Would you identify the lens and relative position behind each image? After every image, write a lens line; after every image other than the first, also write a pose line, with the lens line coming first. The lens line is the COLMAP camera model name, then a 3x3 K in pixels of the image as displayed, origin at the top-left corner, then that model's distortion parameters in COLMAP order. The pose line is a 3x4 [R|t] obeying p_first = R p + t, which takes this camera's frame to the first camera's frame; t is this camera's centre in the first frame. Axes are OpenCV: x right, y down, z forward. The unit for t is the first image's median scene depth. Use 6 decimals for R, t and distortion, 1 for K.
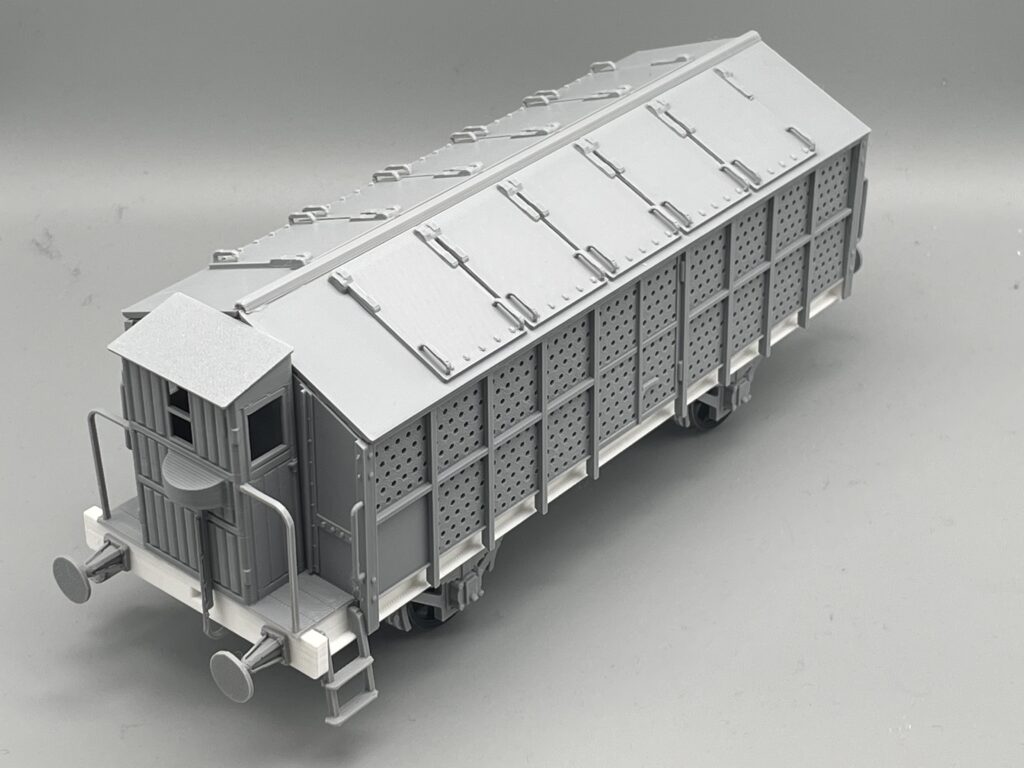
lens RADIAL K [[2249.3, 0, 434.6], [0, 2249.3, 382.3], [0, 0, 1]] dist [0.152998, -0.027503]
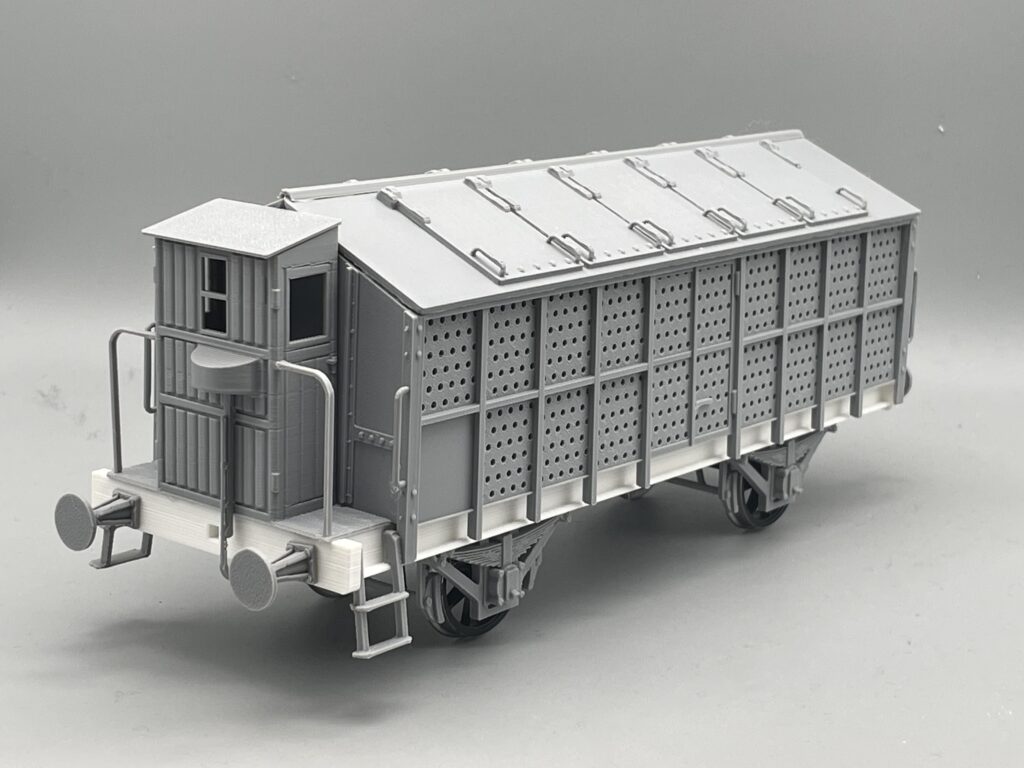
lens RADIAL K [[2249.3, 0, 434.6], [0, 2249.3, 382.3], [0, 0, 1]] dist [0.152998, -0.027503]
pose [[0.999157, 0.038366, 0.014573, -0.033095], [-0.030936, 0.937405, -0.346864, 0.353343], [-0.026969, 0.346121, 0.937802, 0.132261]]
